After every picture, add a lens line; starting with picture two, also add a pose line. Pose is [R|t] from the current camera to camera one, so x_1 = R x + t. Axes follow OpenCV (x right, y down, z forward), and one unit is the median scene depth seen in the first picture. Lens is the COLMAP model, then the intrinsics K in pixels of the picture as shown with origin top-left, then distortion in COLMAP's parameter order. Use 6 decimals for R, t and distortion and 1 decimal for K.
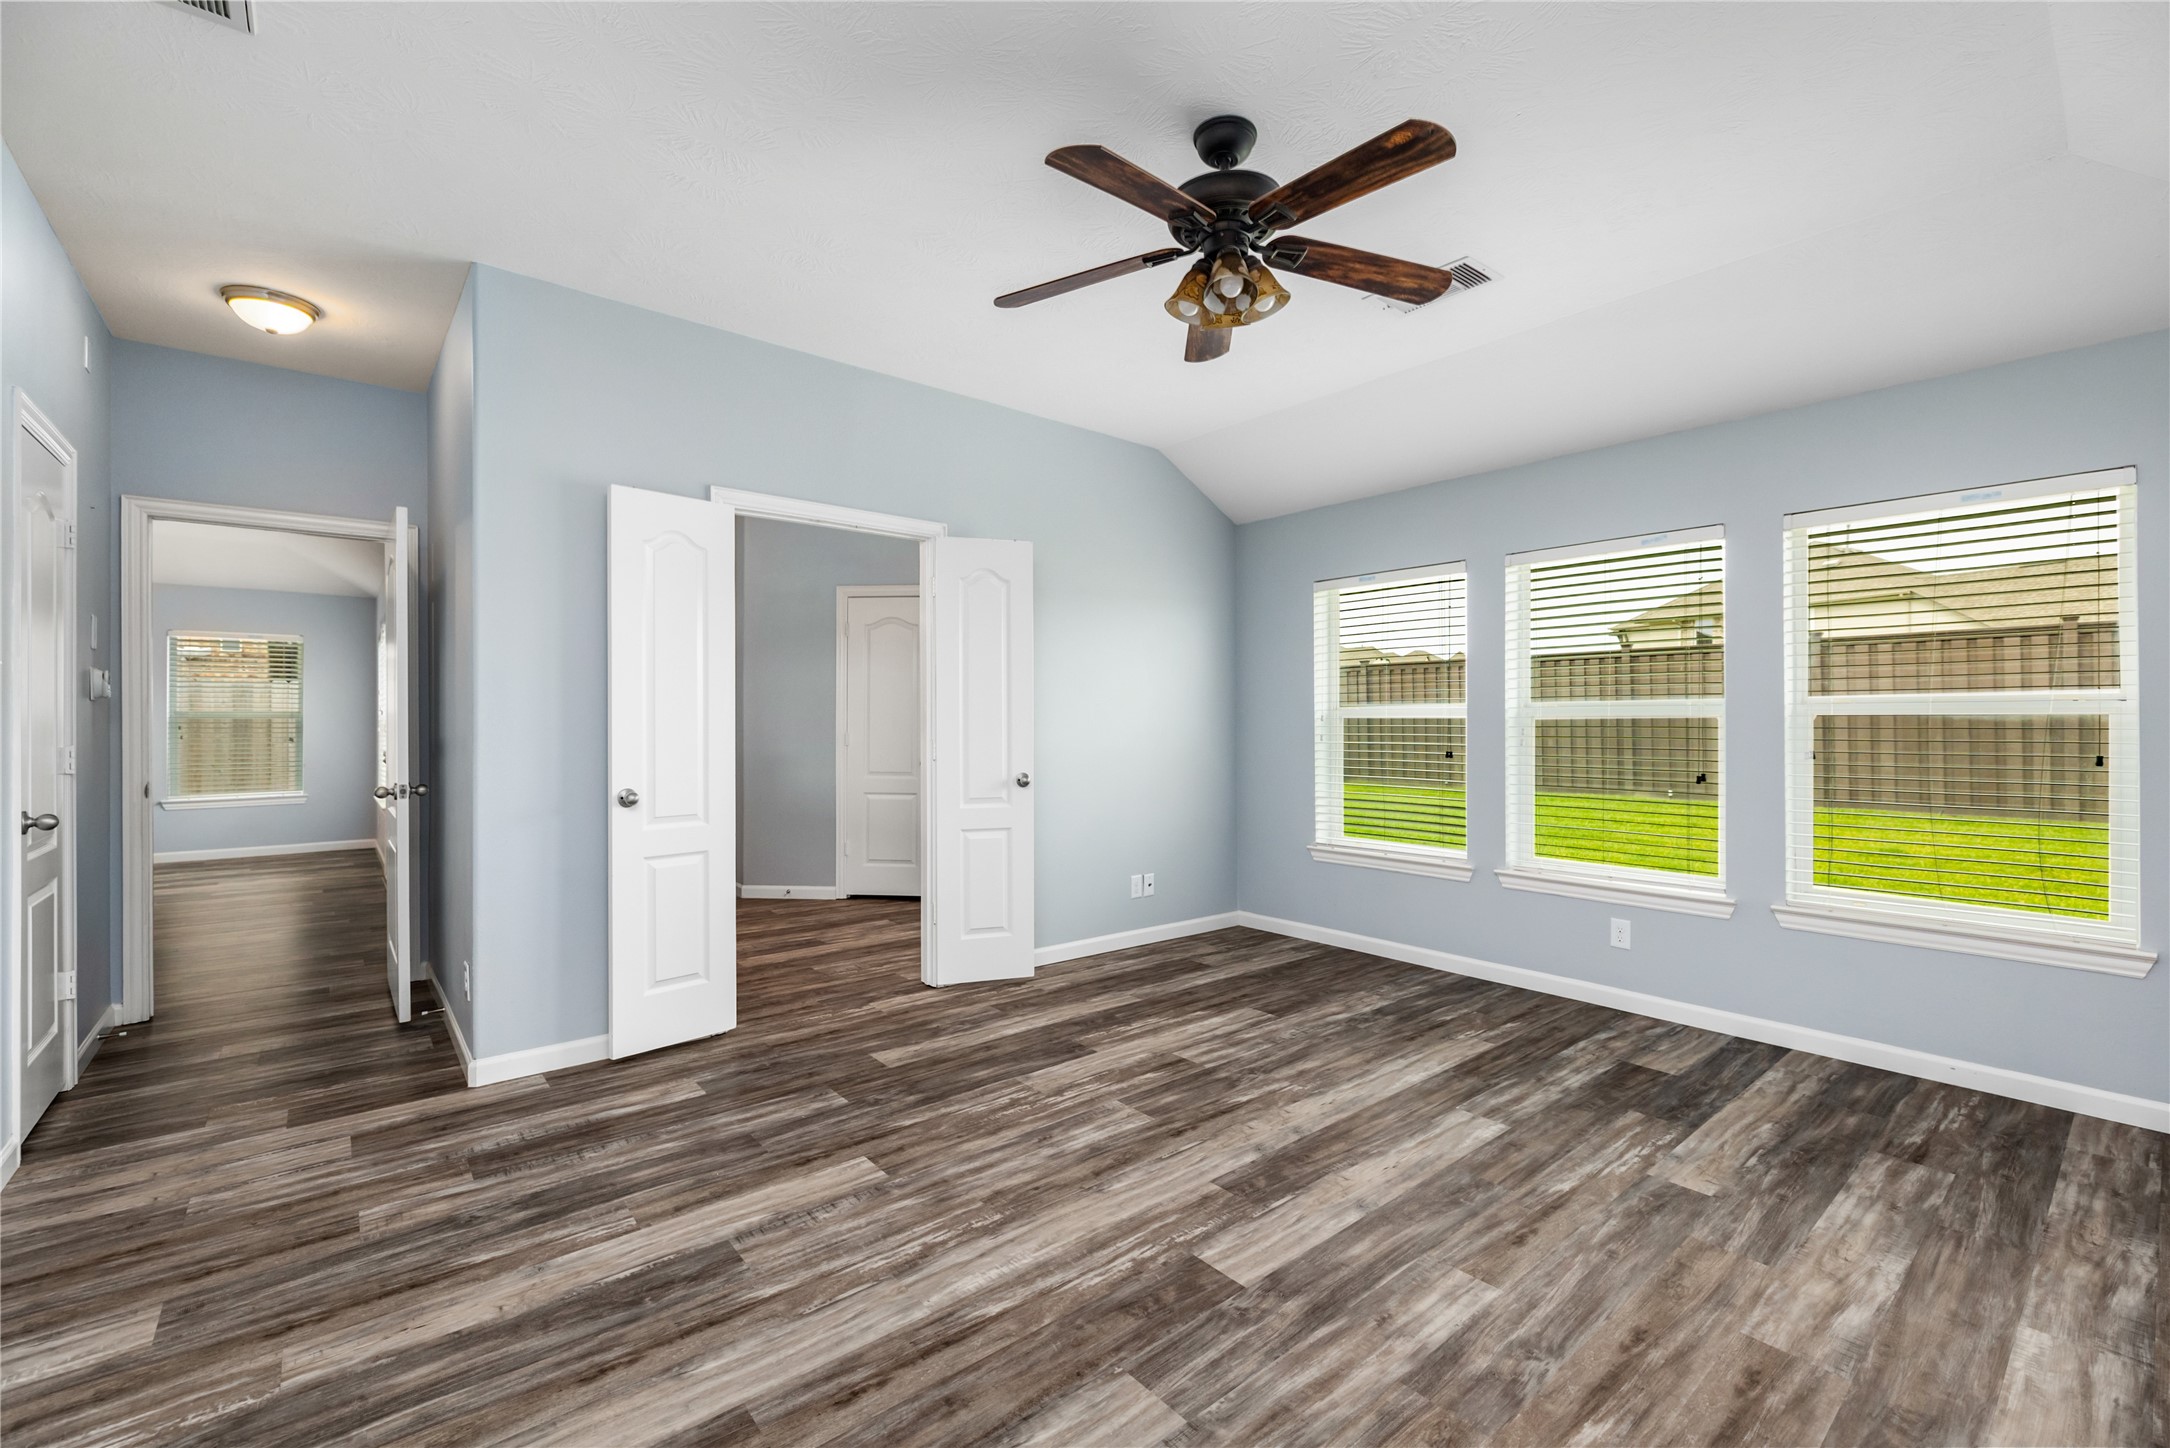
lens RADIAL K [[919.8, 0, 1091.1], [0, 919.8, 720.5], [0, 0, 1]] dist [0.001796, -0.000059]
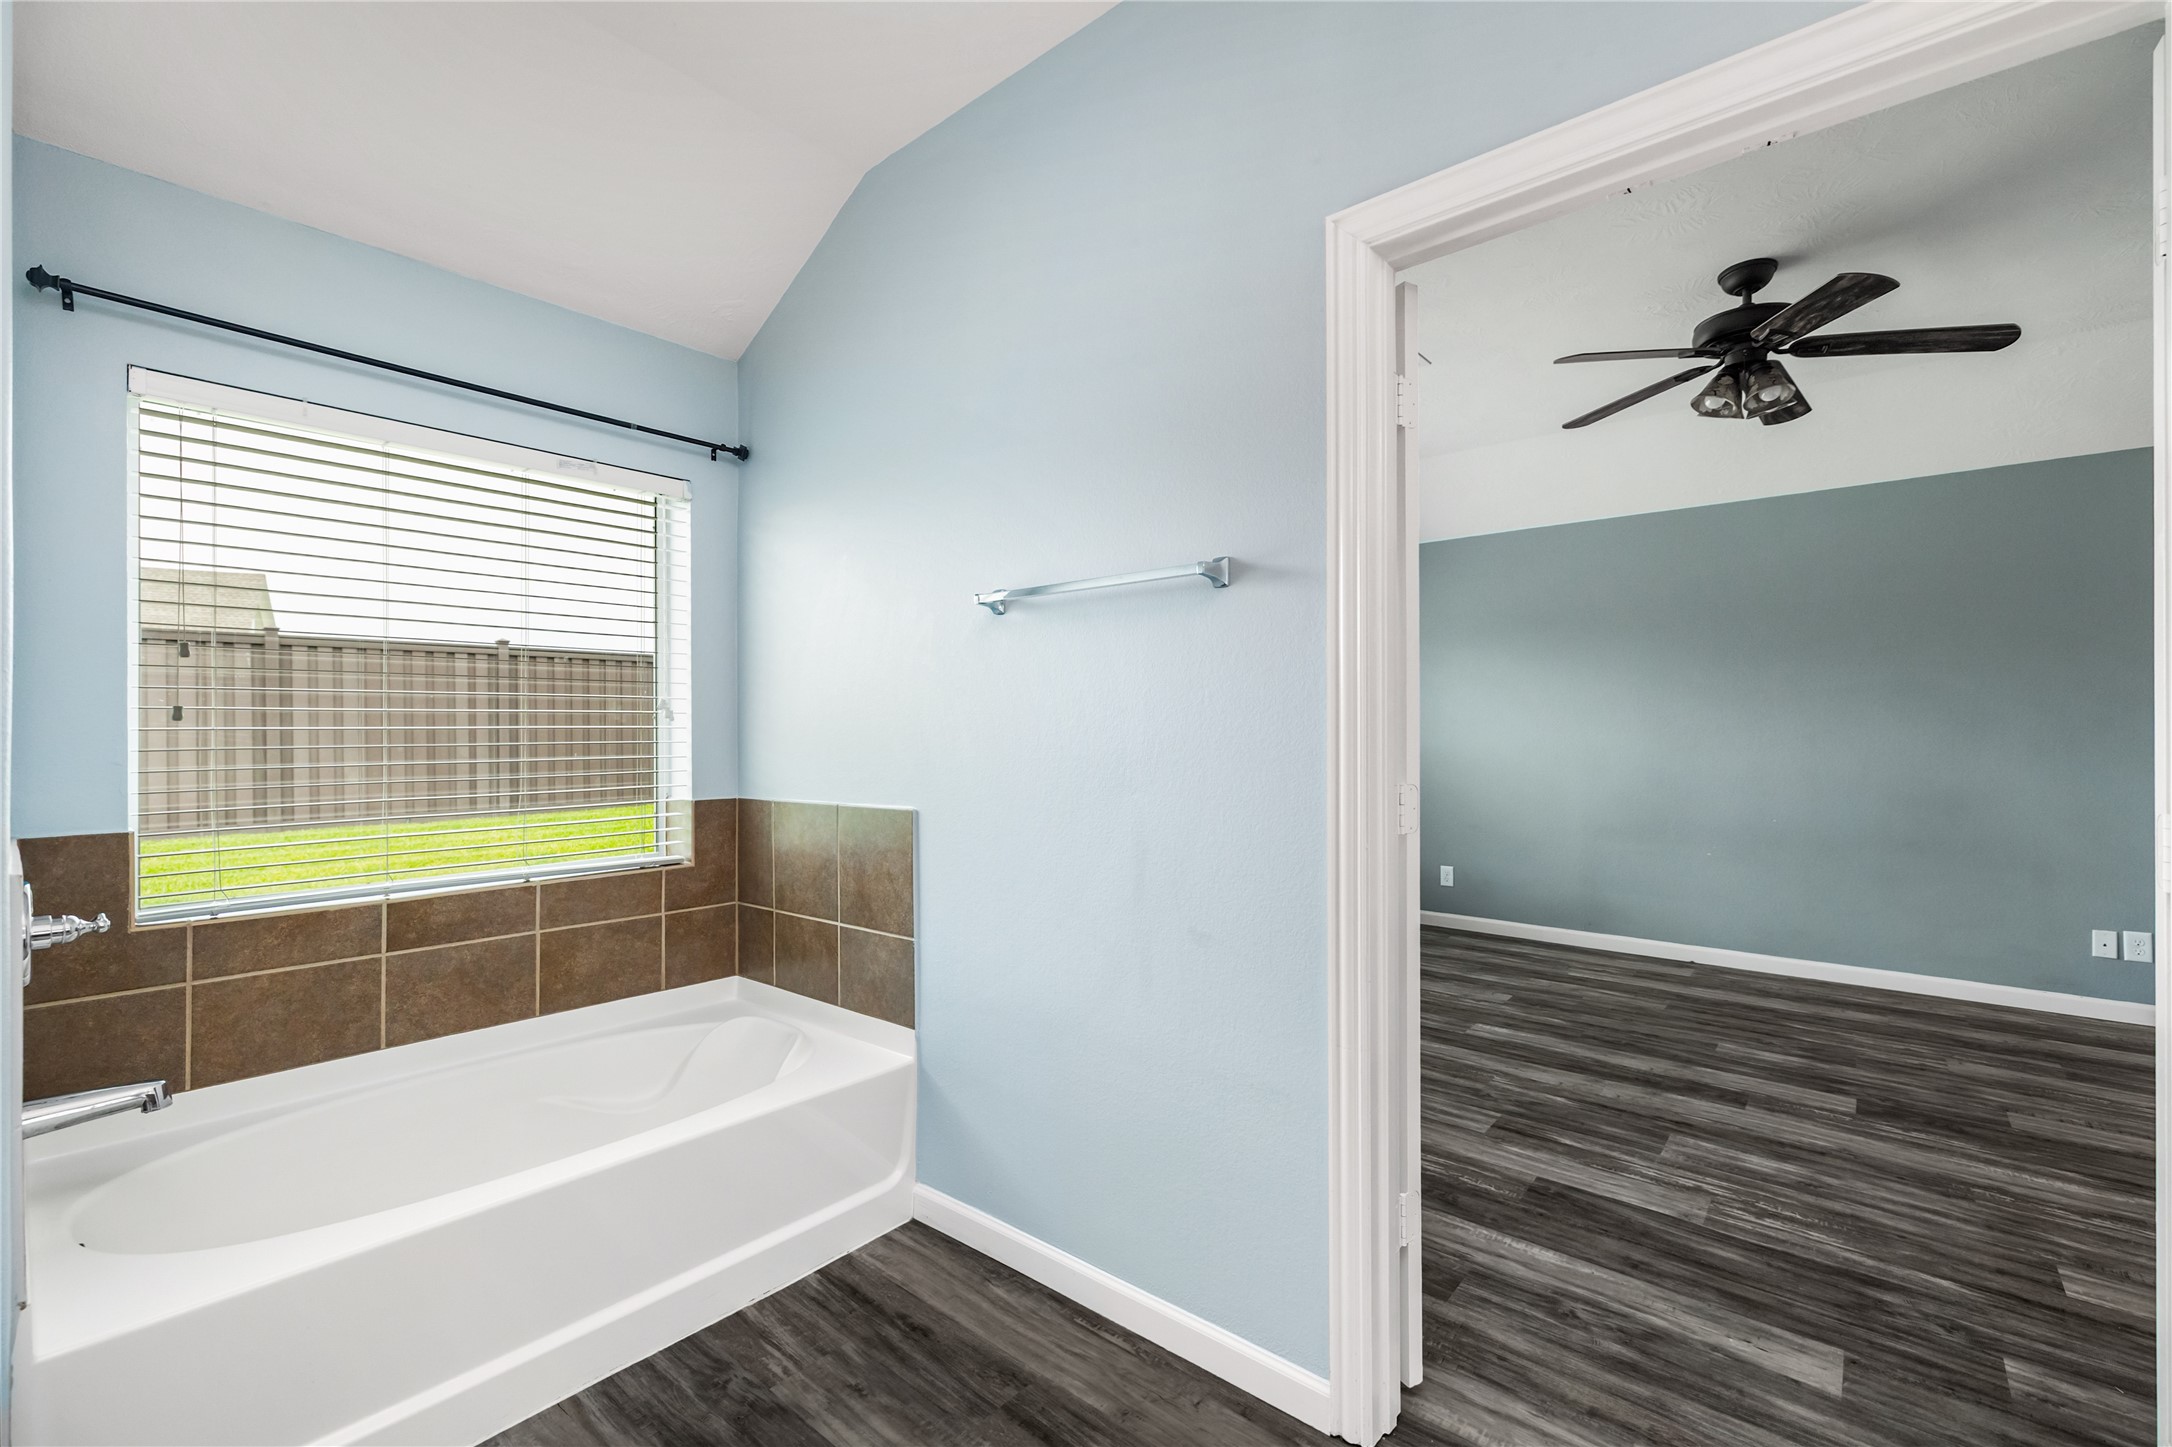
lens RADIAL K [[920.6, 0, 1092.1], [0, 920.6, 720.0], [0, 0, 1]] dist [0.001796, -0.000059]
pose [[-0.172487, 0.009276, 0.984968, -0.855875], [0.001101, 0.999957, -0.009225, -0.003076], [-0.985011, -0.000507, -0.172490, 1.902410]]
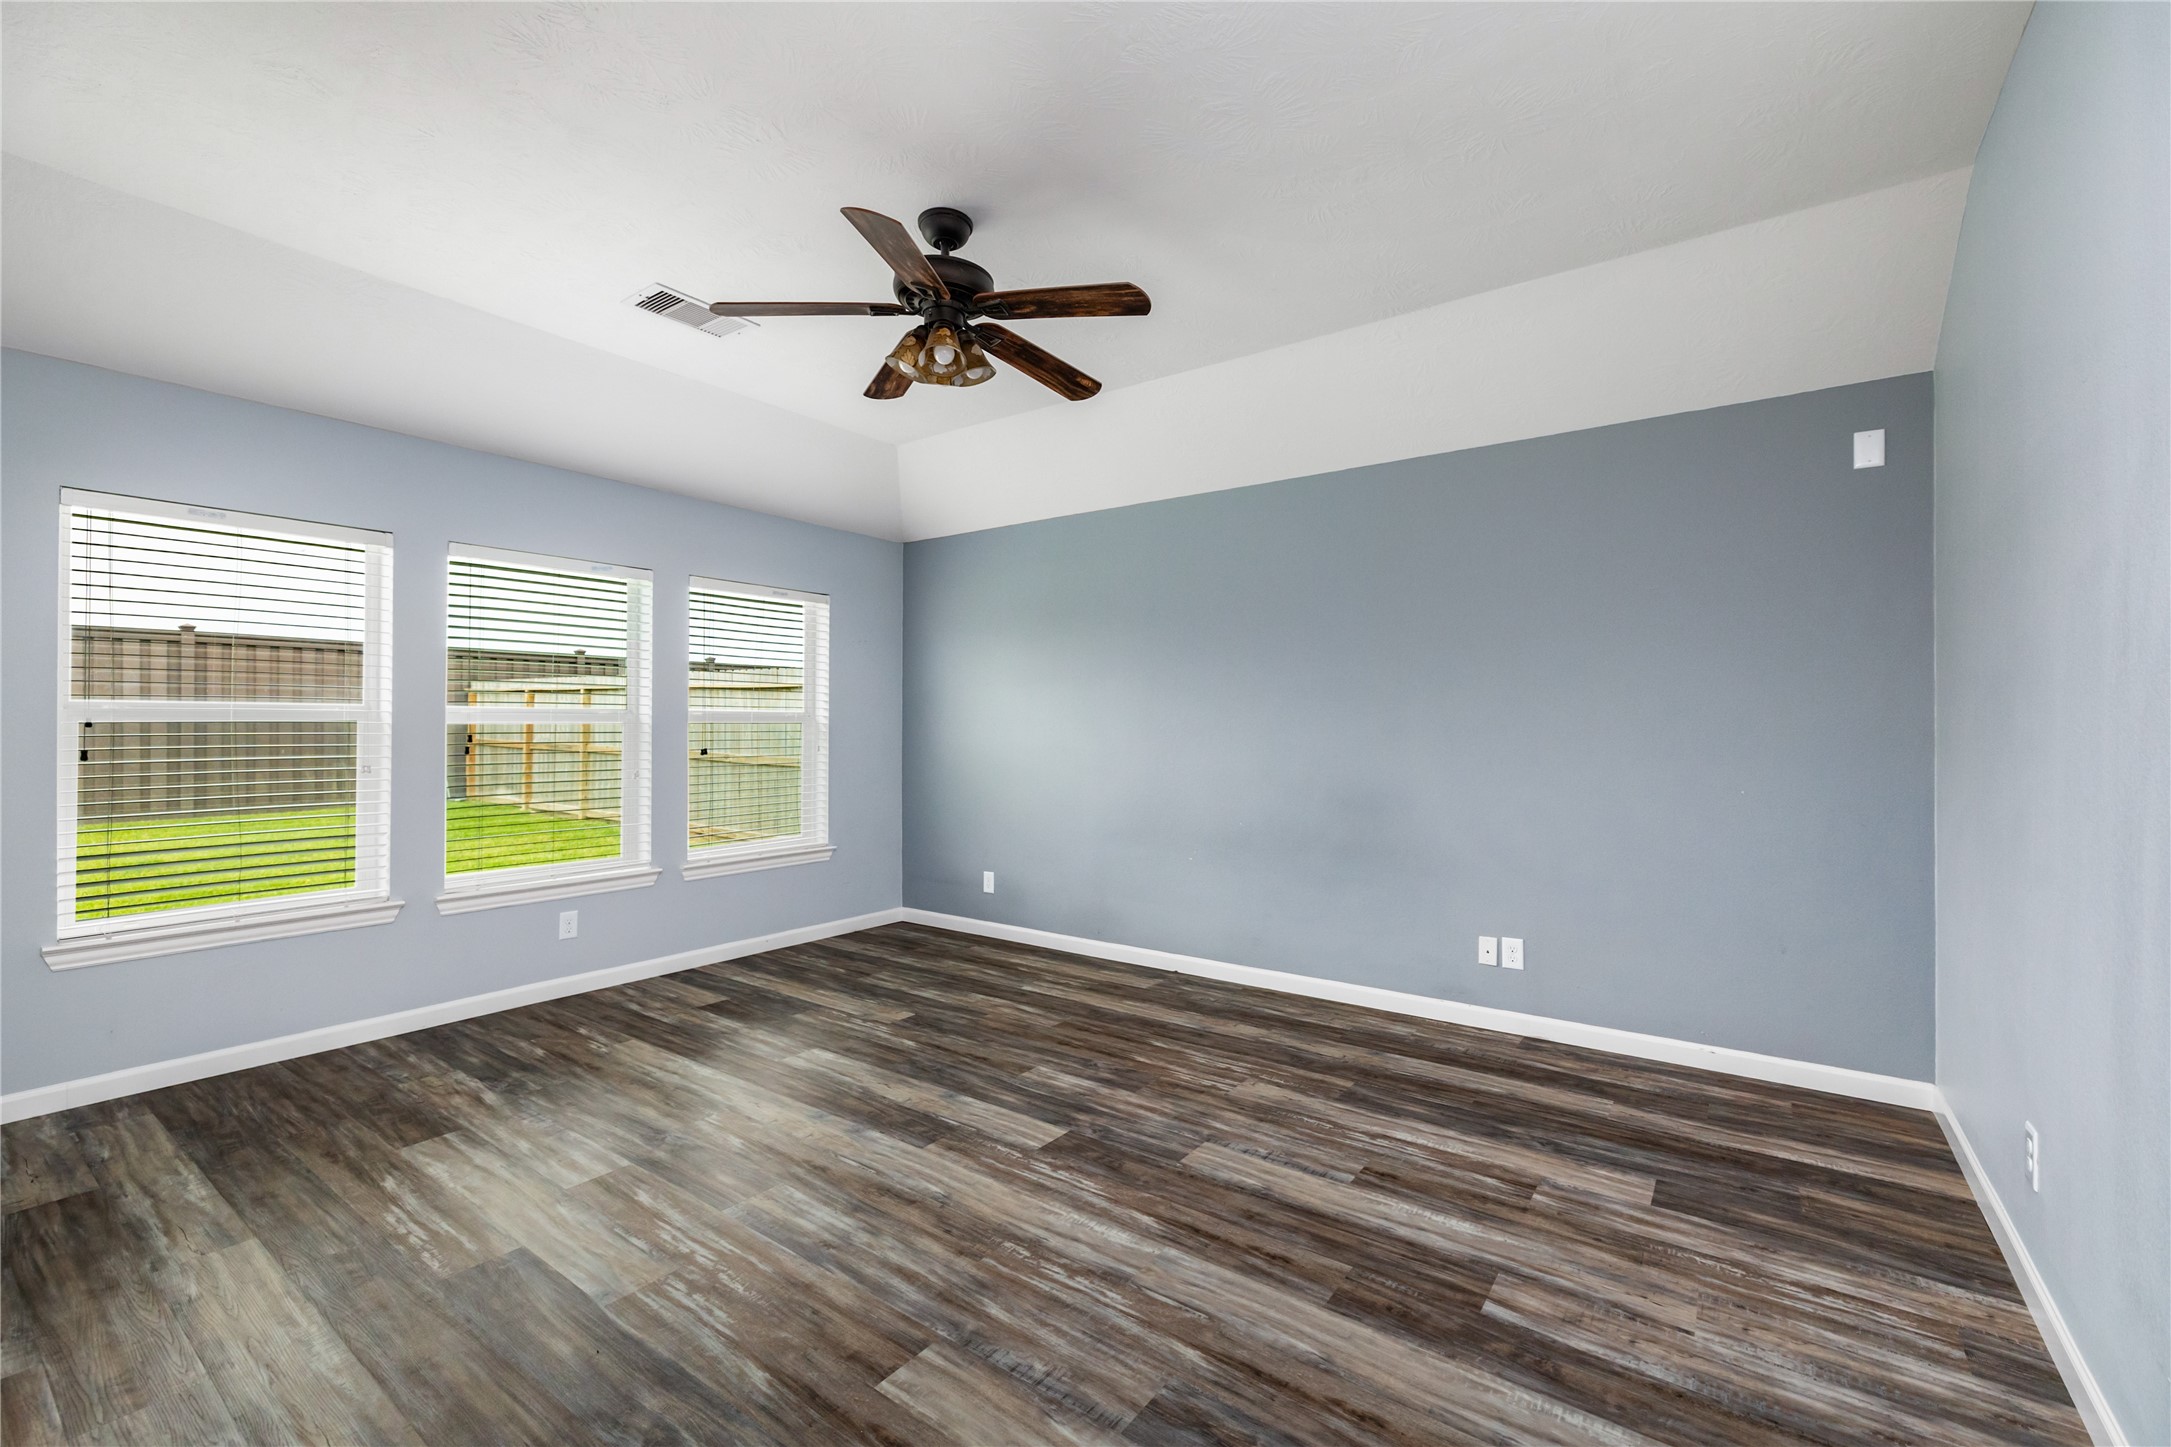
lens RADIAL K [[920.2, 0, 1091.6], [0, 920.2, 720.0], [0, 0, 1]] dist [0.001796, -0.000059]
pose [[-0.248681, 0.006153, 0.968566, -0.914588], [-0.003310, 0.999969, -0.007202, -0.003281], [-0.968580, -0.004997, -0.248653, 0.996776]]
